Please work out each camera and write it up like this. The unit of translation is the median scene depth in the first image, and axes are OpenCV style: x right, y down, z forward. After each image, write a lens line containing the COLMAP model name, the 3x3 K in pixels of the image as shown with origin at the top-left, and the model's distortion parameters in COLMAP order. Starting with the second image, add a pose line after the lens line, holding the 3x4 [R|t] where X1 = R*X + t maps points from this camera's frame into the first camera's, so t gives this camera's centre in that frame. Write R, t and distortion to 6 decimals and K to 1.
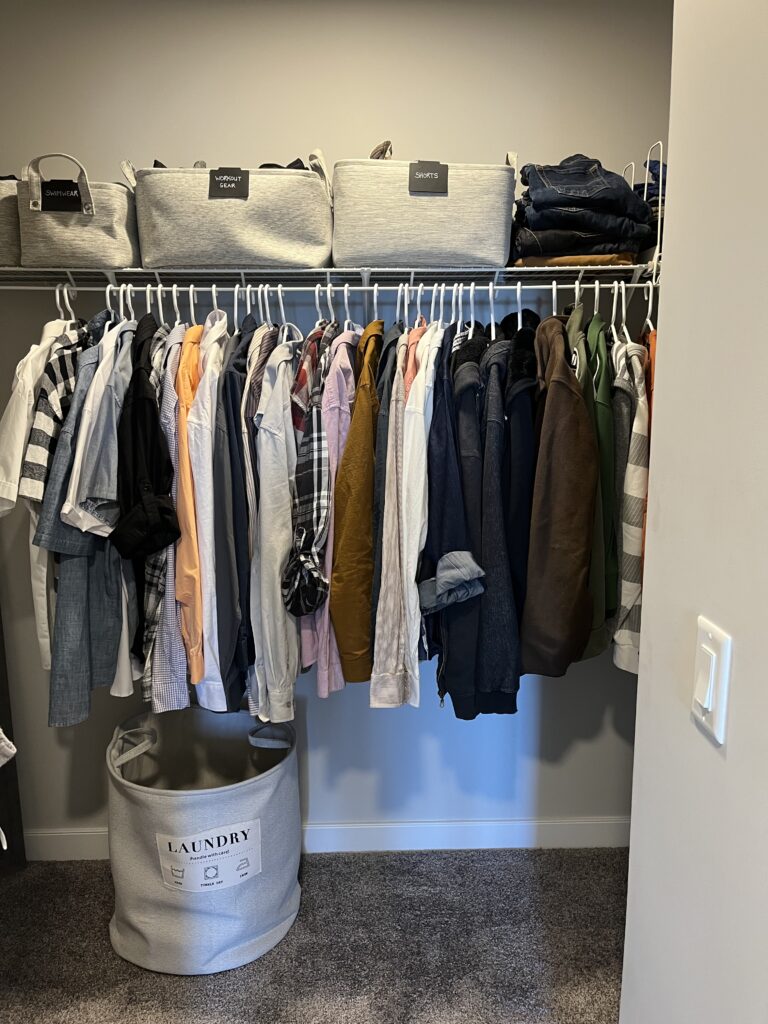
lens RADIAL K [[771.8, 0, 383.7], [0, 771.8, 513.0], [0, 0, 1]] dist [0.059304, -0.010802]
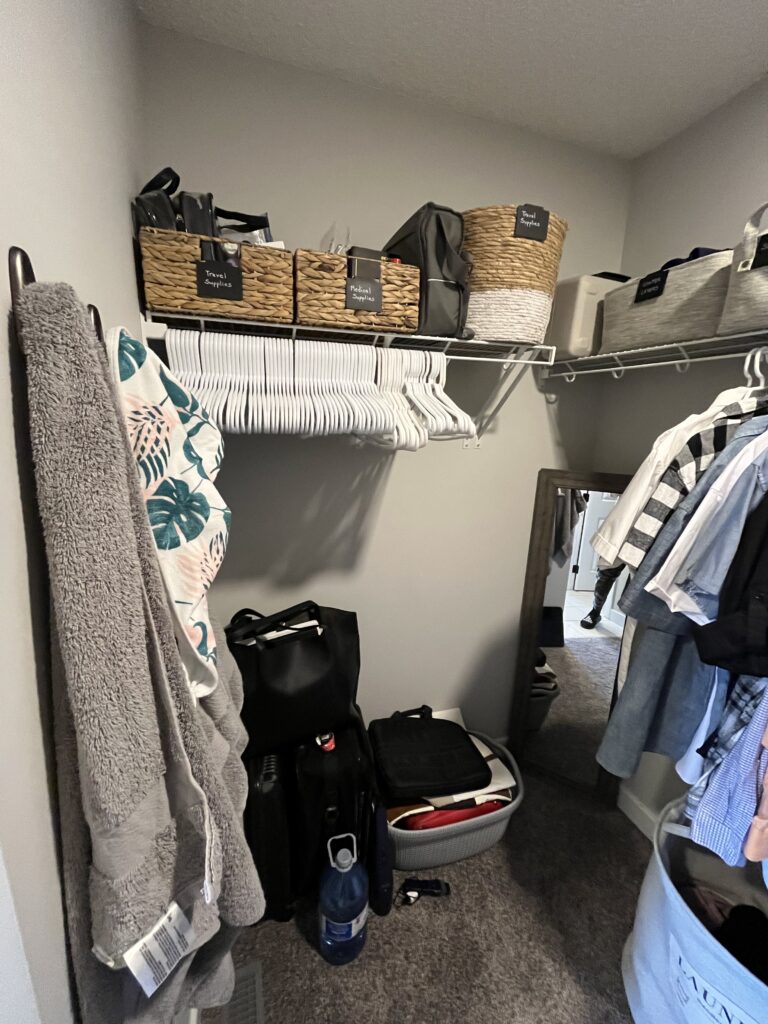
lens RADIAL K [[411.2, 0, 379.5], [0, 411.2, 515.5], [0, 0, 1]] dist [-0.000633, -0.000911]
pose [[0.274920, 0.223917, -0.935030, -0.039279], [-0.185015, 0.966648, 0.177091, -0.111315], [0.943498, 0.124309, 0.307179, 0.483895]]
